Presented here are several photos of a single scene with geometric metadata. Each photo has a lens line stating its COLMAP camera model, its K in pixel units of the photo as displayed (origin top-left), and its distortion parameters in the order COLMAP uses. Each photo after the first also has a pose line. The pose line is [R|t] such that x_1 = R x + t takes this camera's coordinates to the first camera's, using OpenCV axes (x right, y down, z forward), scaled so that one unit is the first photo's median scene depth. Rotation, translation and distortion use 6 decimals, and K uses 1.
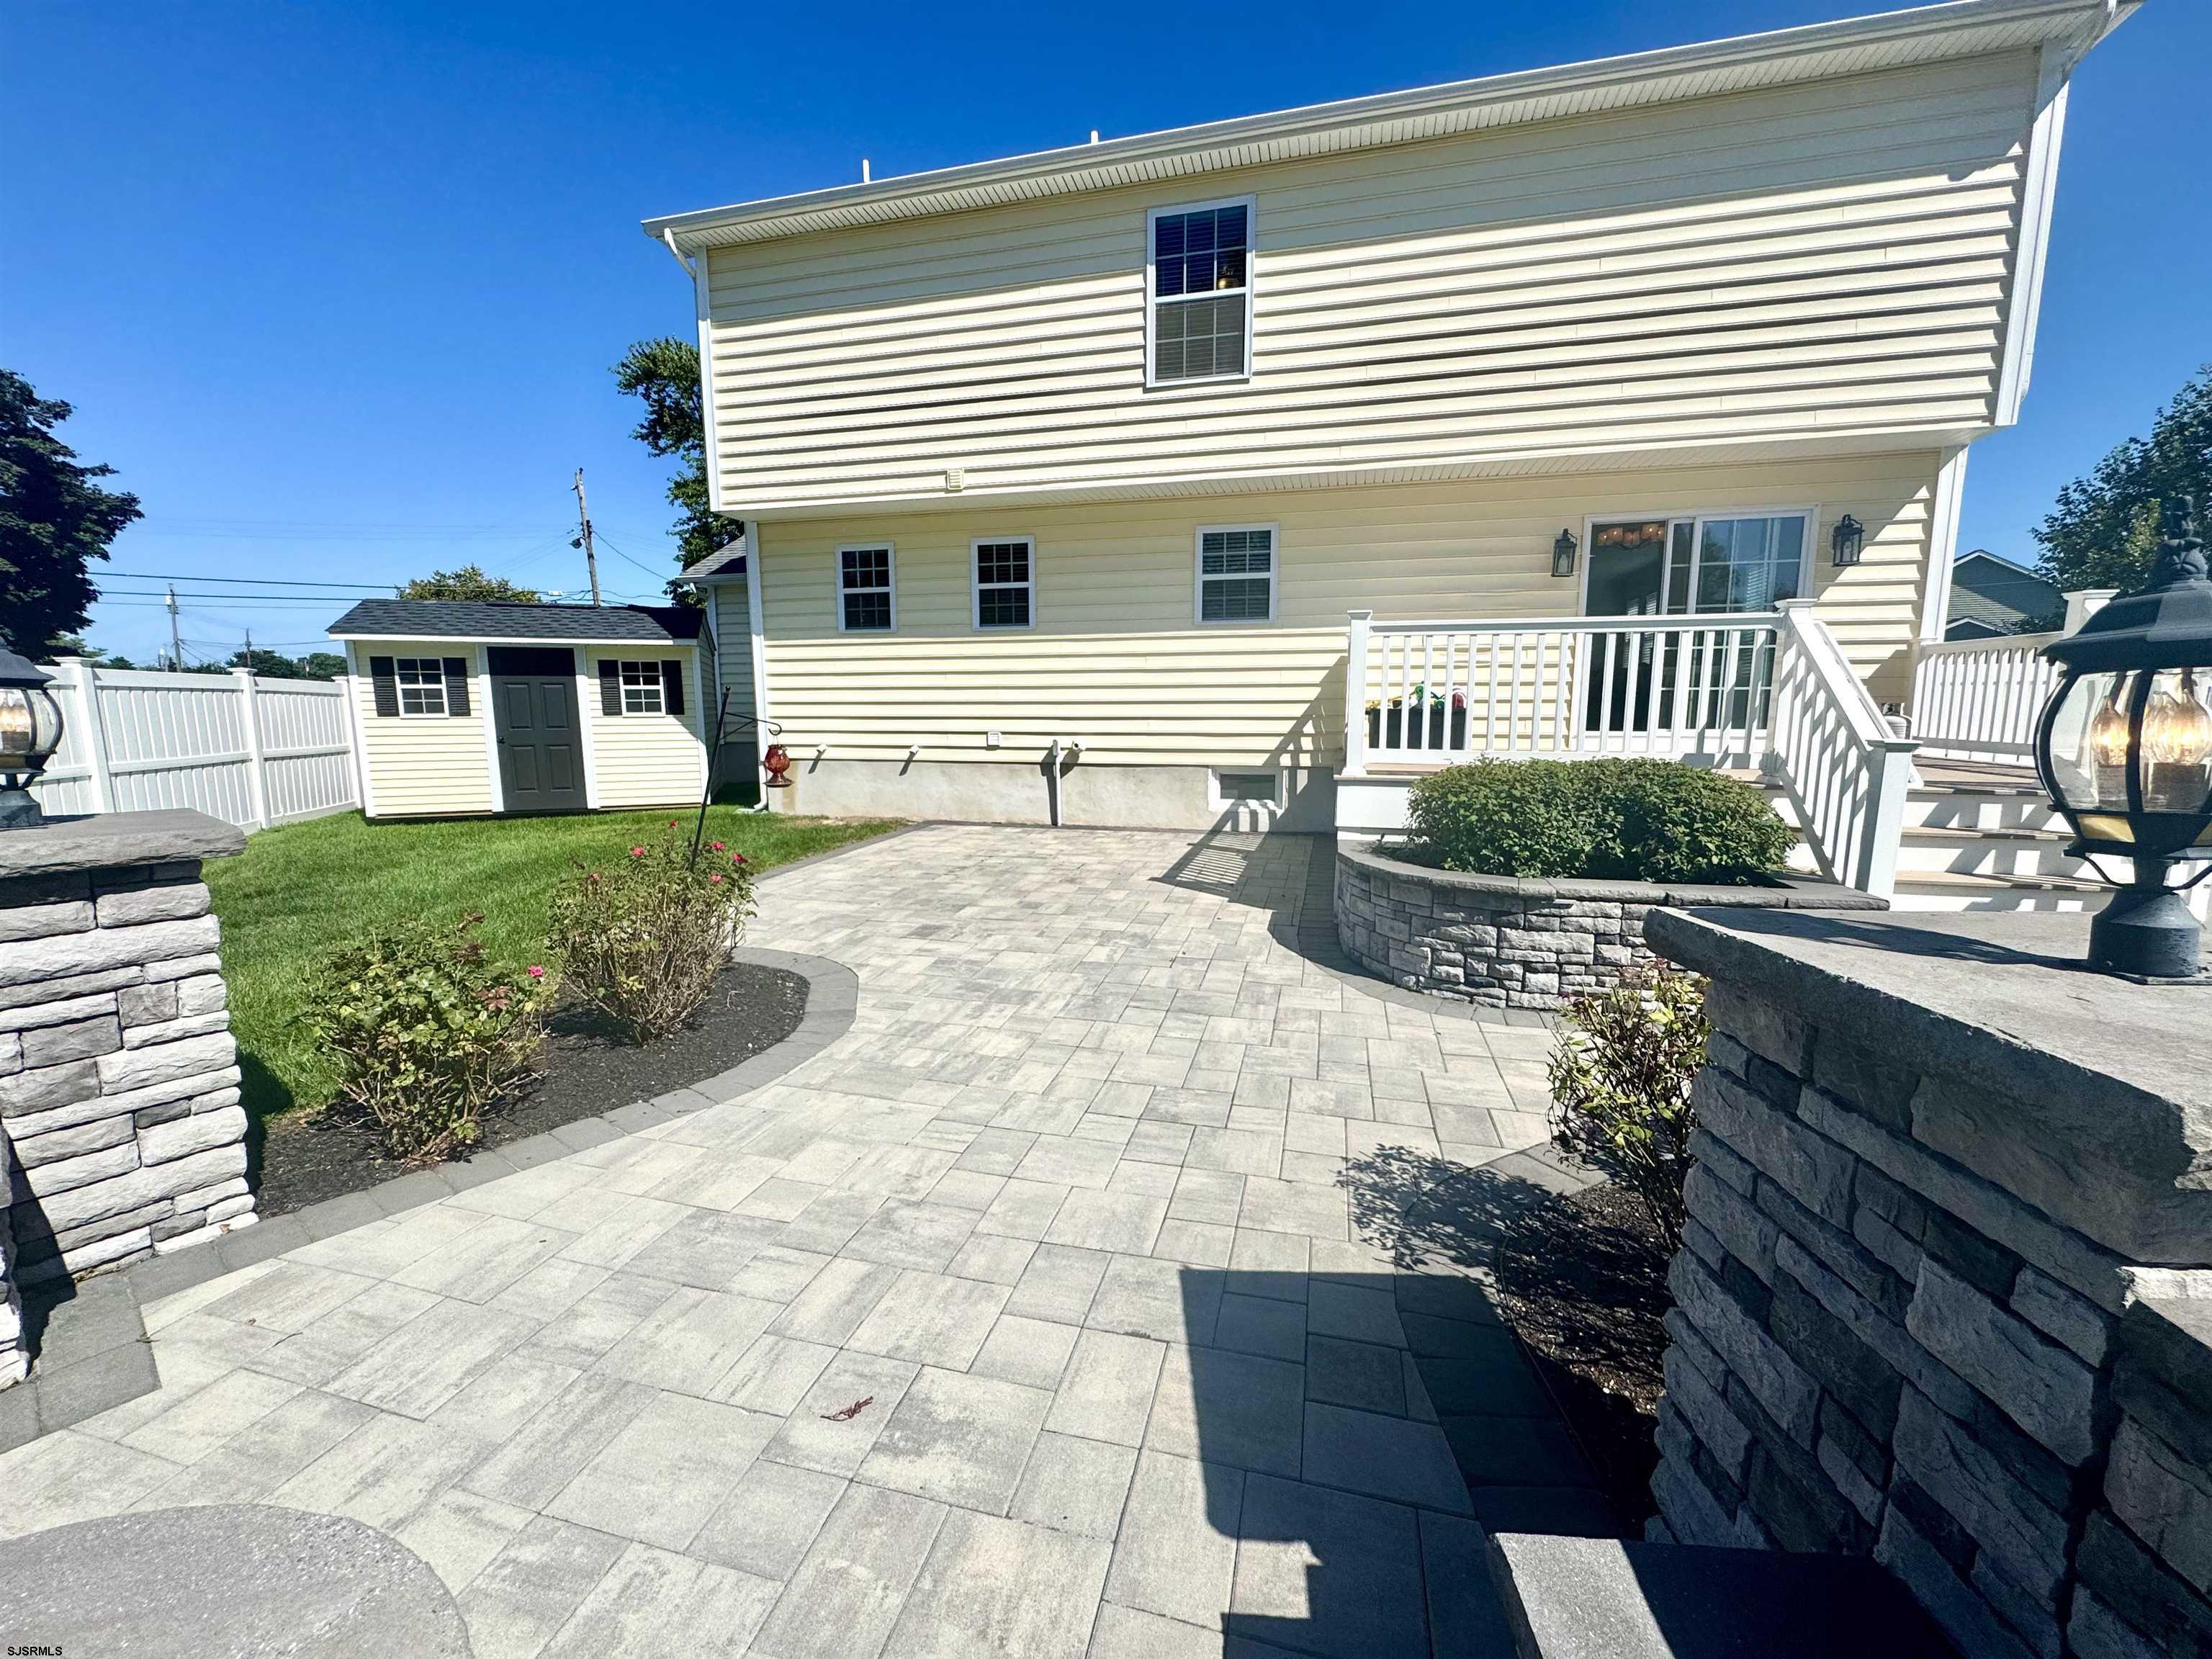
lens RADIAL K [[883.5, 0, 1106.5], [0, 883.5, 828.1], [0, 0, 1]] dist [-0.001803, -0.000291]
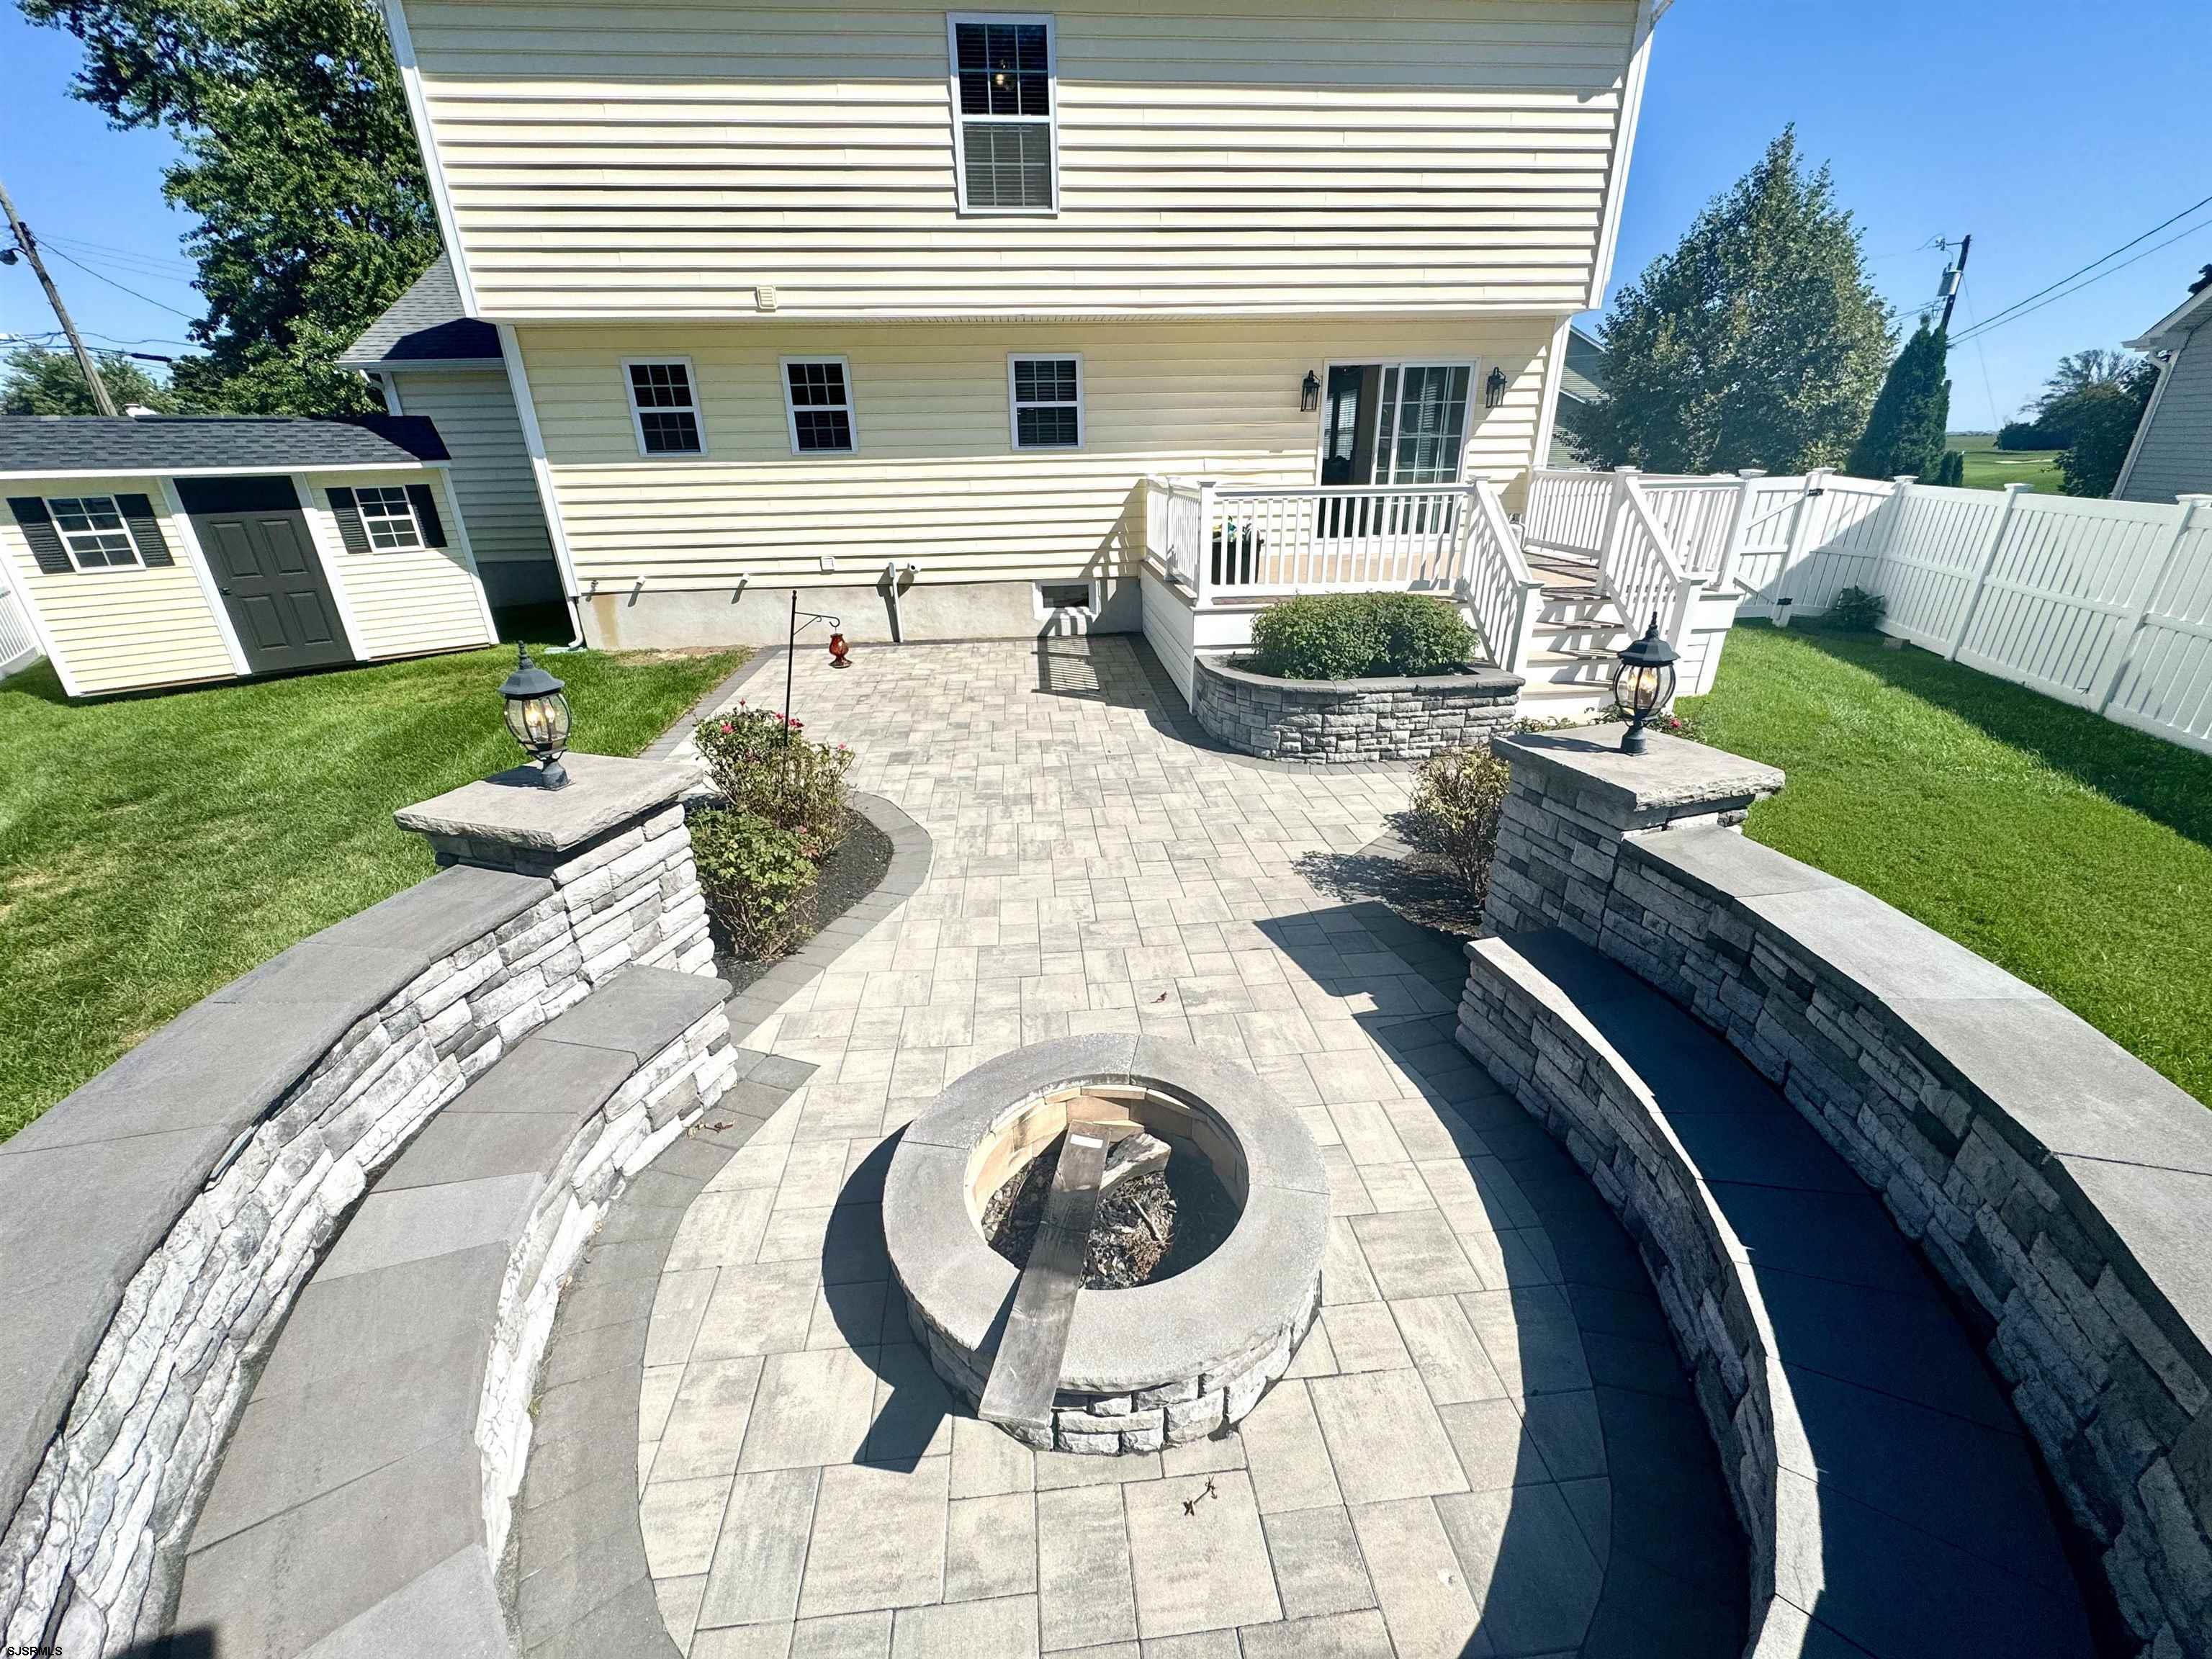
lens RADIAL K [[883.5, 0, 1107.1], [0, 883.5, 828.8], [0, 0, 1]] dist [-0.001803, -0.000291]
pose [[0.939761, -0.148238, 0.308016, -0.241727], [0.062440, 0.960359, 0.271685, -0.080260], [-0.336080, -0.236087, 0.911764, -0.198375]]
